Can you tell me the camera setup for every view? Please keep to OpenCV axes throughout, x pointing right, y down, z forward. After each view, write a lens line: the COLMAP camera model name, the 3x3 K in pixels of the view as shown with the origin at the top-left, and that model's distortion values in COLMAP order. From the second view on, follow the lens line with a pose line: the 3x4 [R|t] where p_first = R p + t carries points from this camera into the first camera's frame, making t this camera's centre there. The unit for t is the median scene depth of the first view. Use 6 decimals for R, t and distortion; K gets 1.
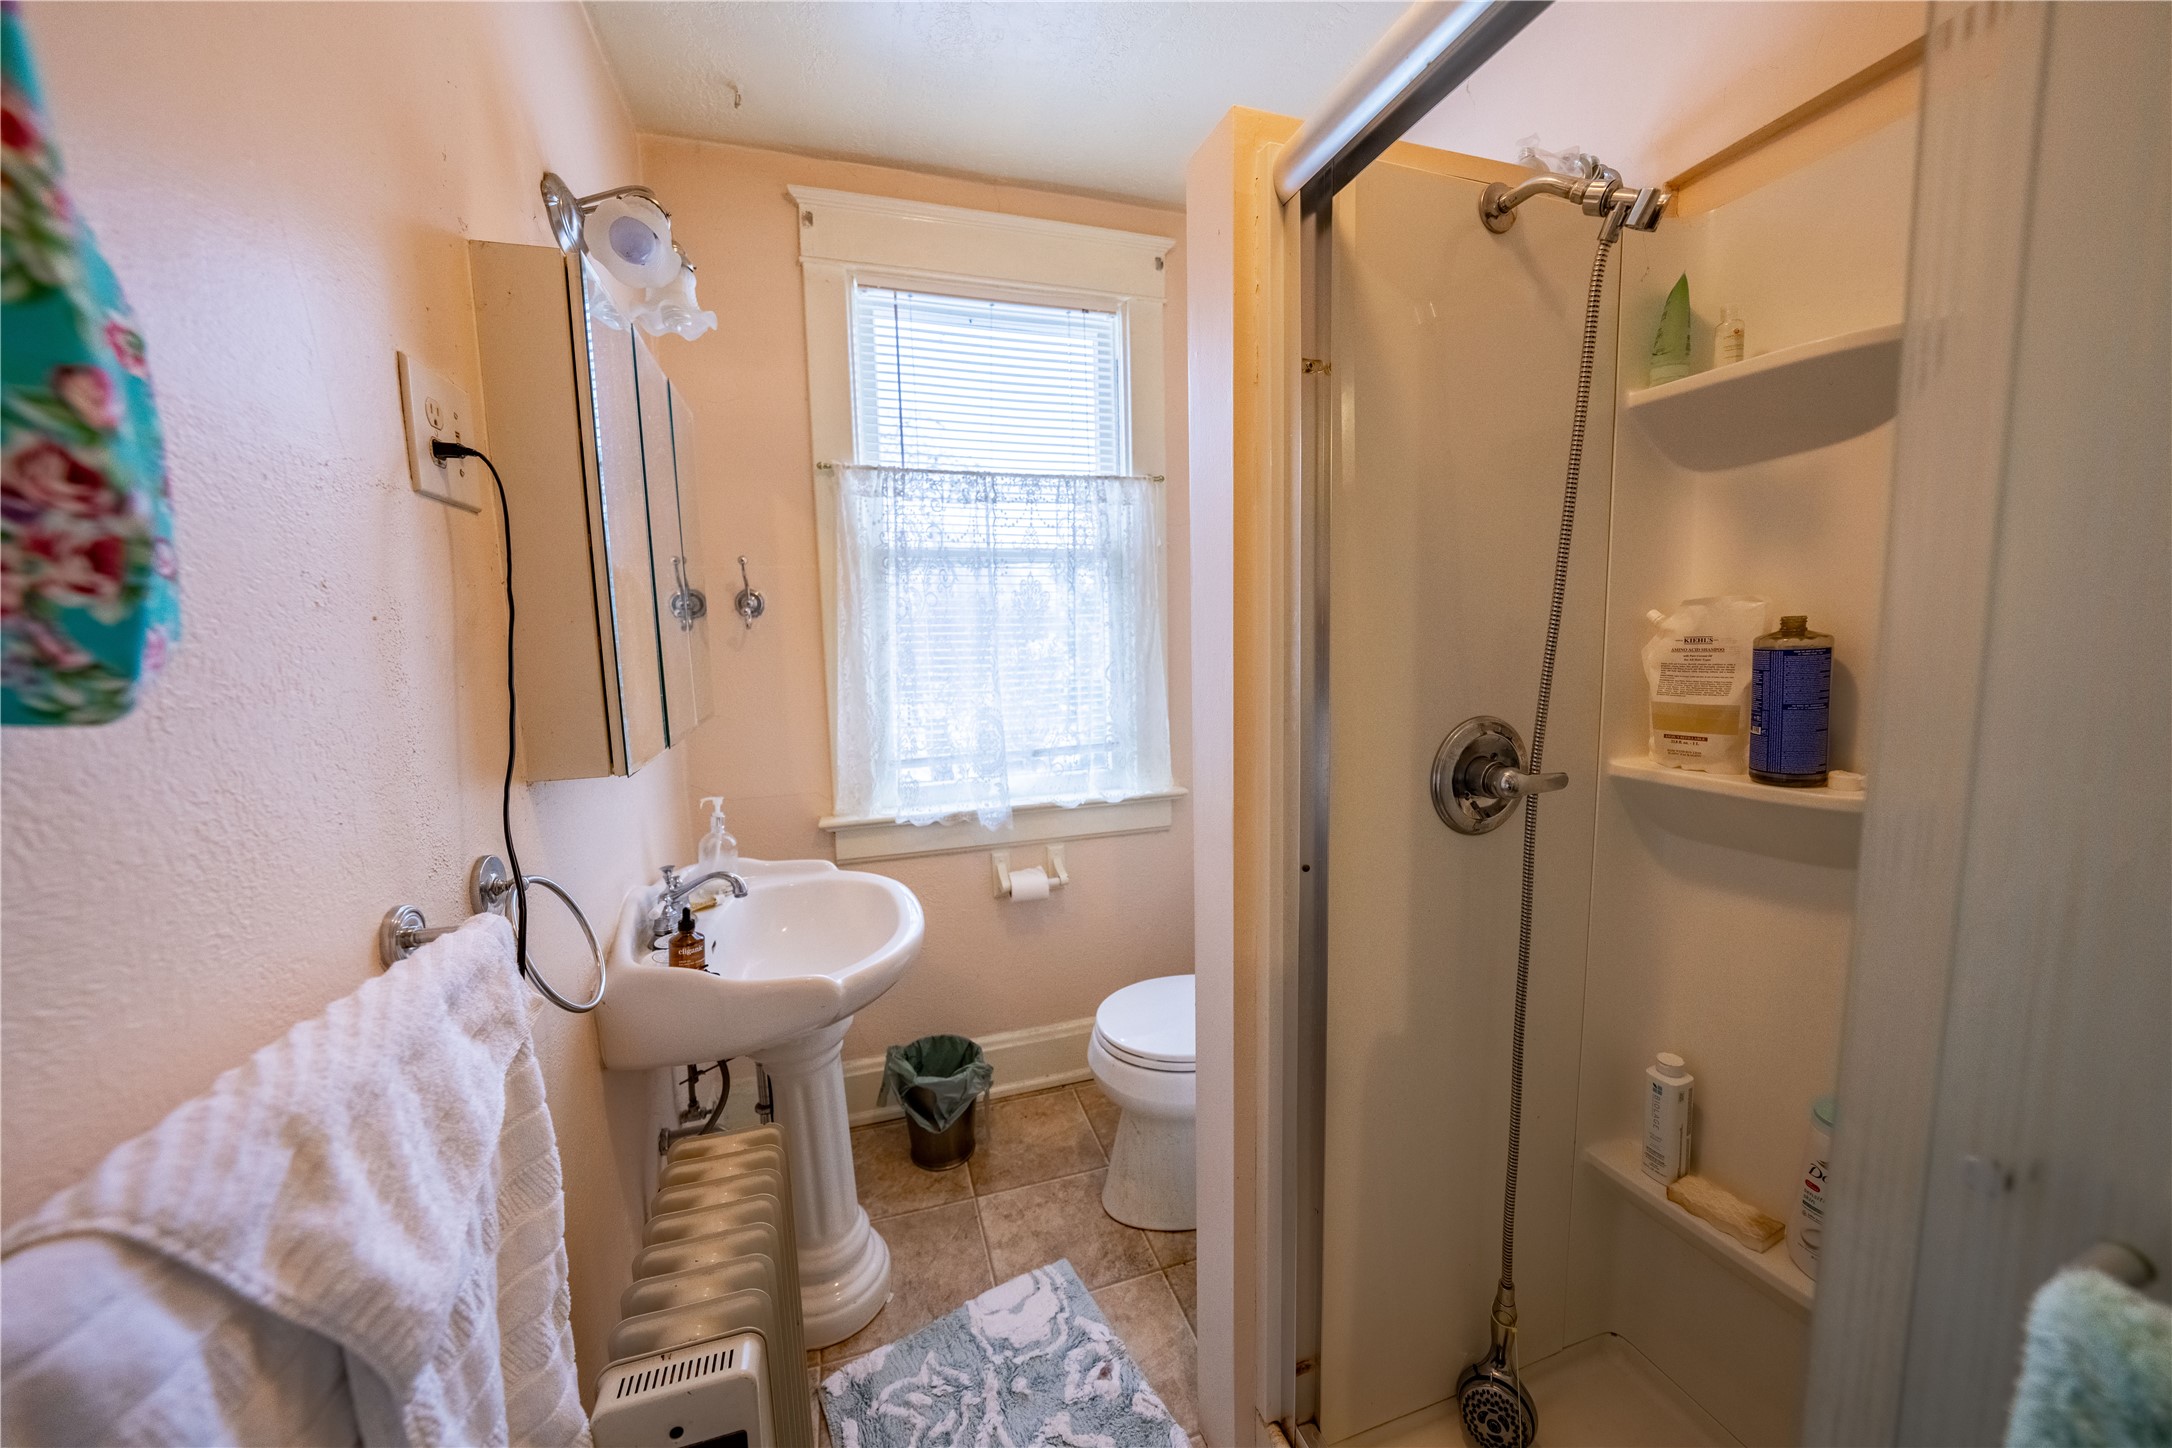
lens RADIAL K [[759.8, 0, 1082.8], [0, 759.8, 718.6], [0, 0, 1]] dist [-0.028330, 0.006179]
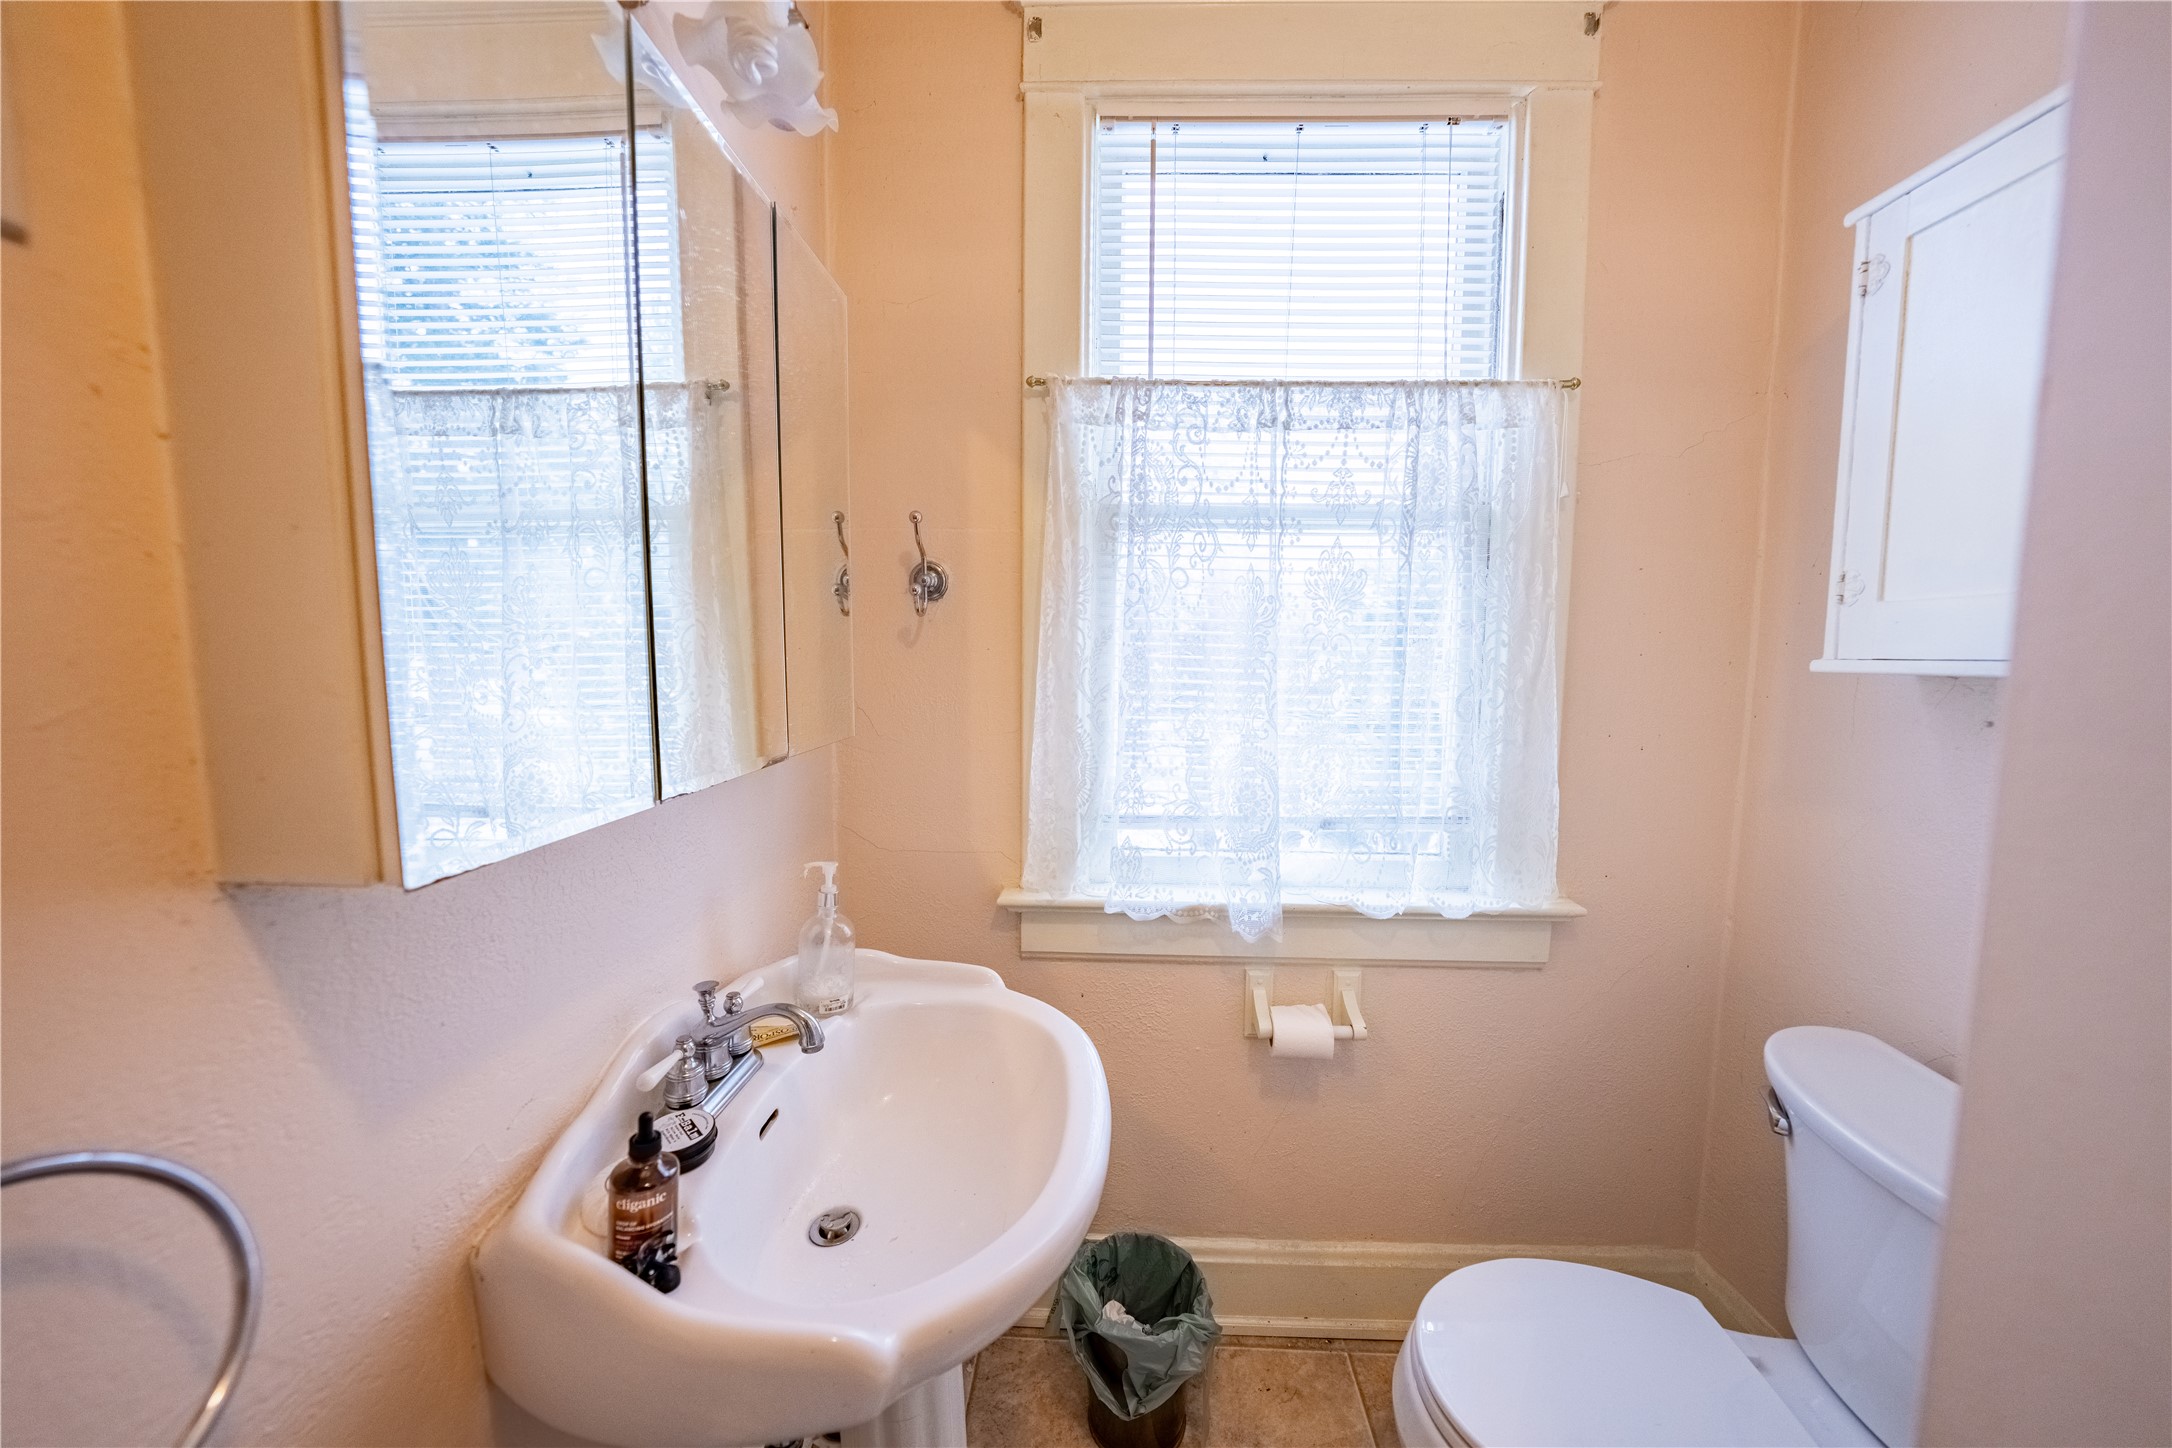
lens RADIAL K [[759.8, 0, 1082.8], [0, 759.8, 718.6], [0, 0, 1]] dist [-0.028330, 0.006179]
pose [[0.940959, 0.061295, -0.332925, -0.051128], [-0.070135, 0.997431, -0.014589, -0.020403], [0.331175, 0.037078, 0.942841, 0.349966]]
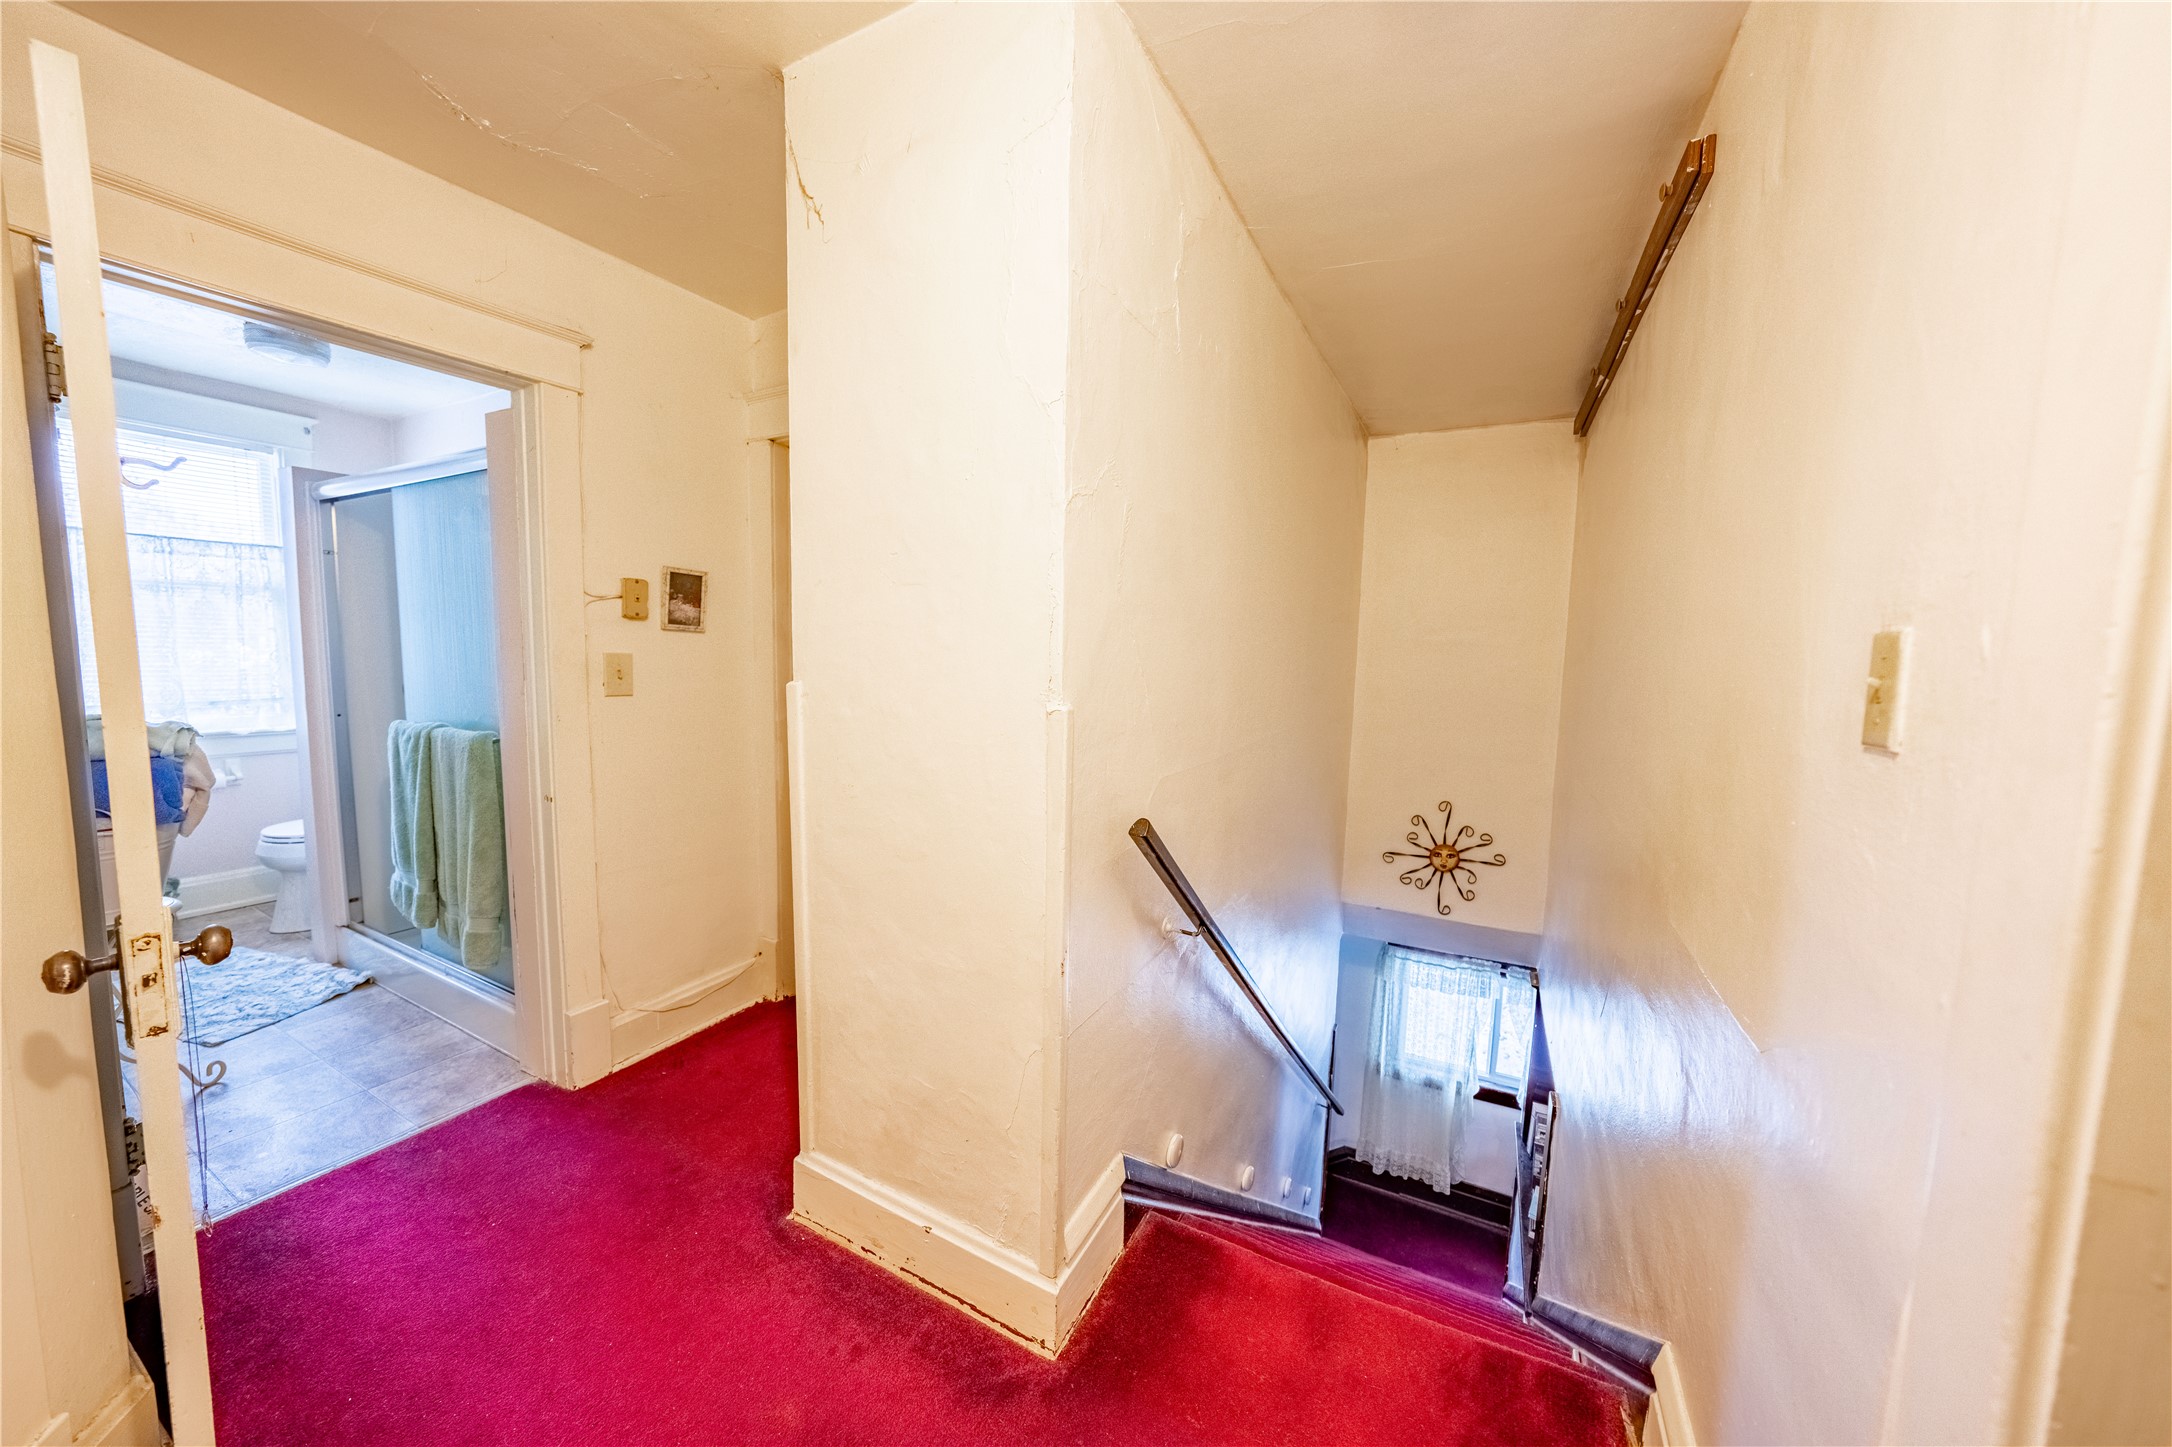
lens RADIAL K [[769.5, 0, 1091.4], [0, 769.5, 724.4], [0, 0, 1]] dist [-0.029029, 0.007883]
pose [[0.699449, -0.023152, 0.714307, 0.119659], [0.038120, 0.999261, -0.004940, 0.186326], [-0.713665, 0.030685, 0.699815, -1.649284]]
